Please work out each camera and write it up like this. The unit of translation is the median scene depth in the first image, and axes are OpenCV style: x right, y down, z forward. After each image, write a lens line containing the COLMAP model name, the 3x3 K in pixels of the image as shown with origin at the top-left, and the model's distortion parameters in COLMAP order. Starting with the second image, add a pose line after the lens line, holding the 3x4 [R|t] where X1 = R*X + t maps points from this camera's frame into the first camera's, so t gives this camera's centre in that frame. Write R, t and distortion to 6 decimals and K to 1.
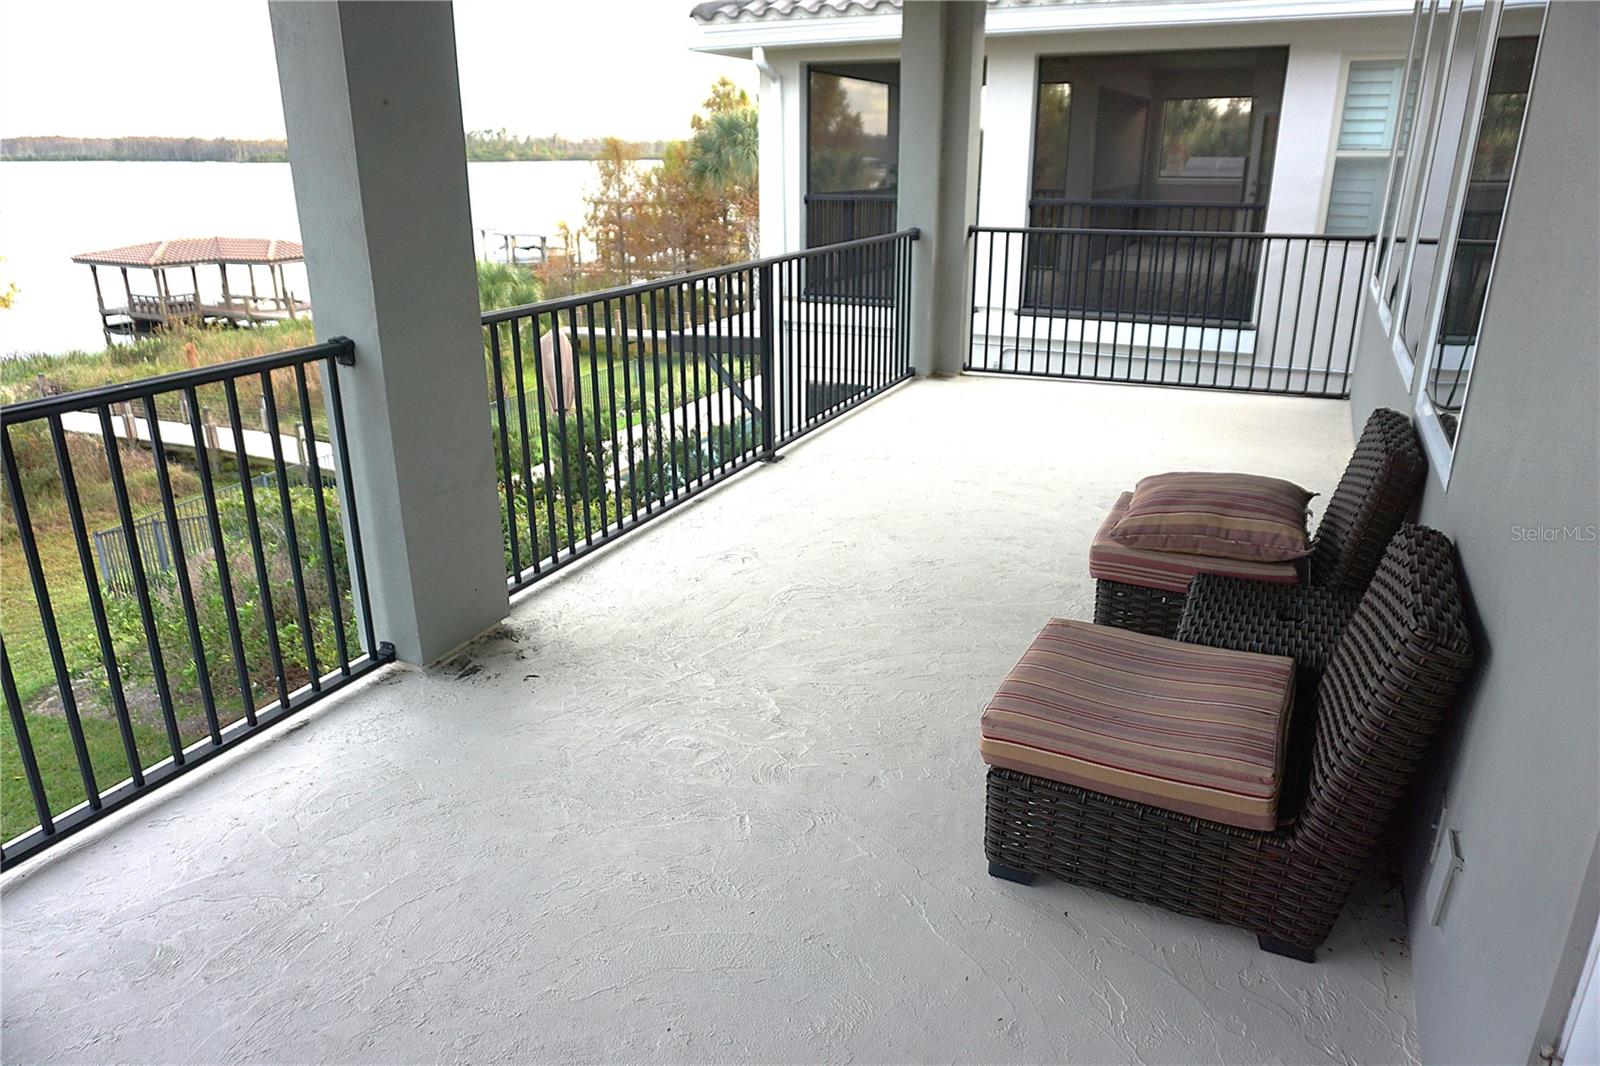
lens RADIAL K [[1077.6, 0, 797.2], [0, 1077.6, 537.2], [0, 0, 1]] dist [-0.062182, 0.058619]
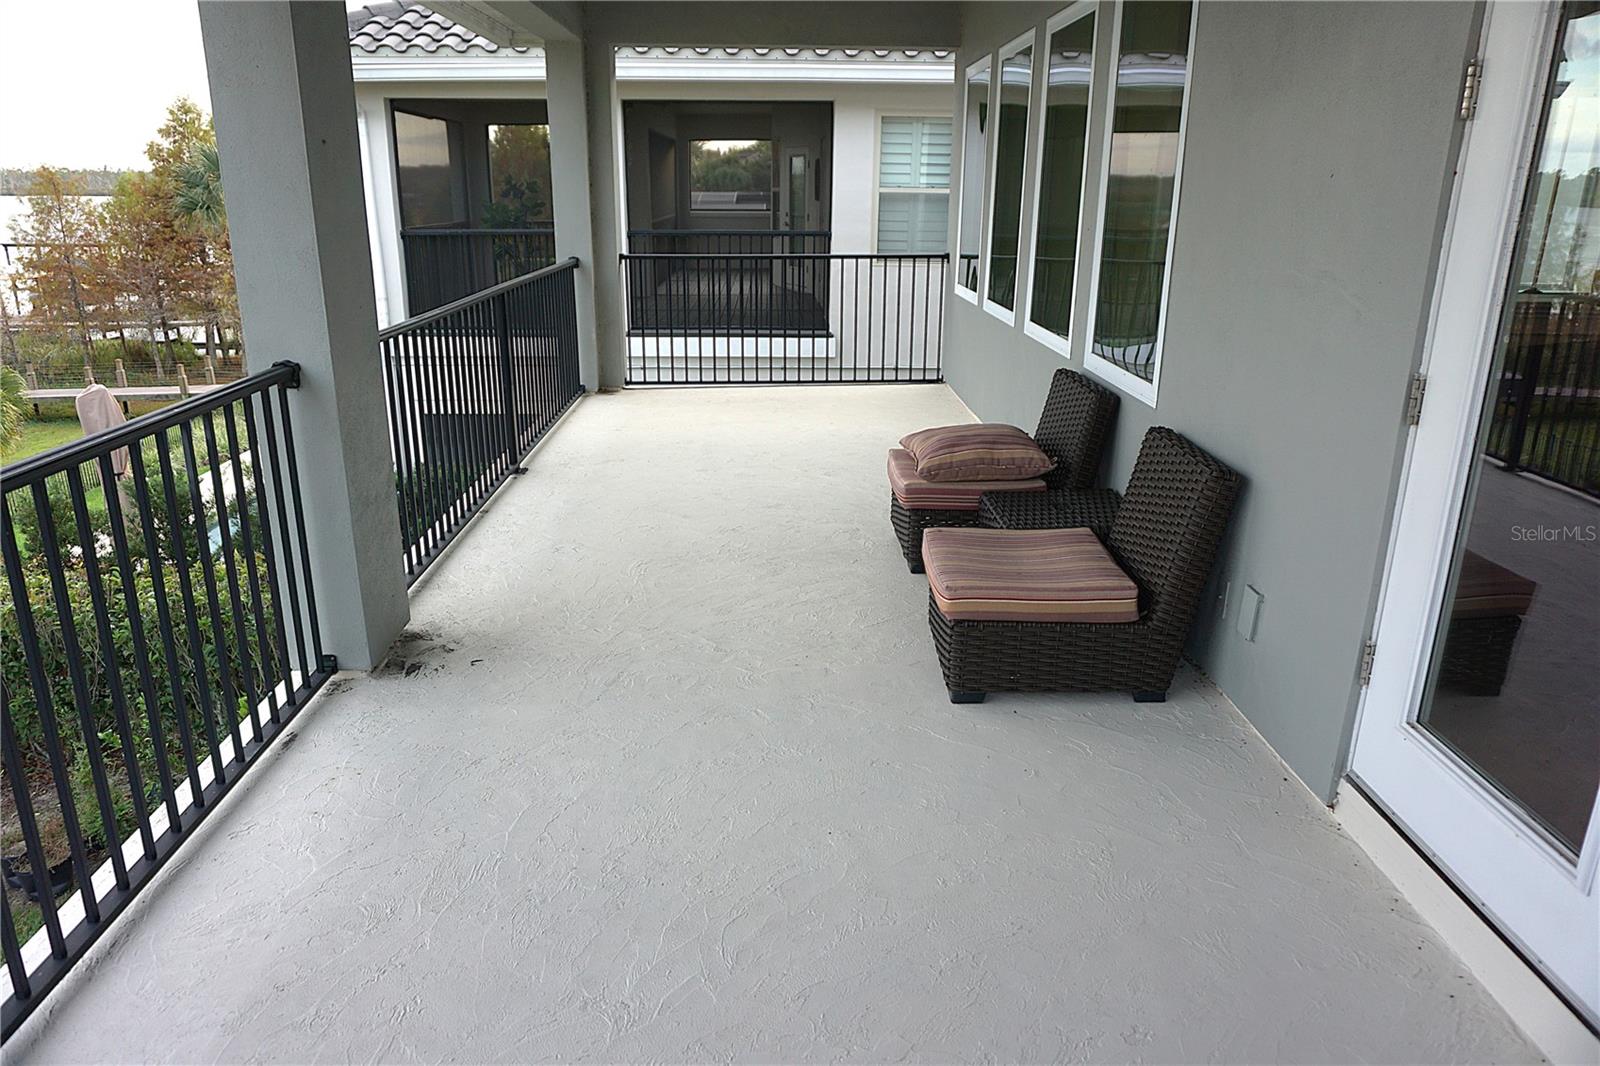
lens RADIAL K [[1077.6, 0, 797.2], [0, 1077.6, 537.2], [0, 0, 1]] dist [-0.062182, 0.058619]
pose [[0.894161, -0.130439, 0.428325, -0.201225], [0.142831, 0.989742, 0.003239, 0.023445], [-0.424354, 0.058282, 0.903619, -0.067862]]
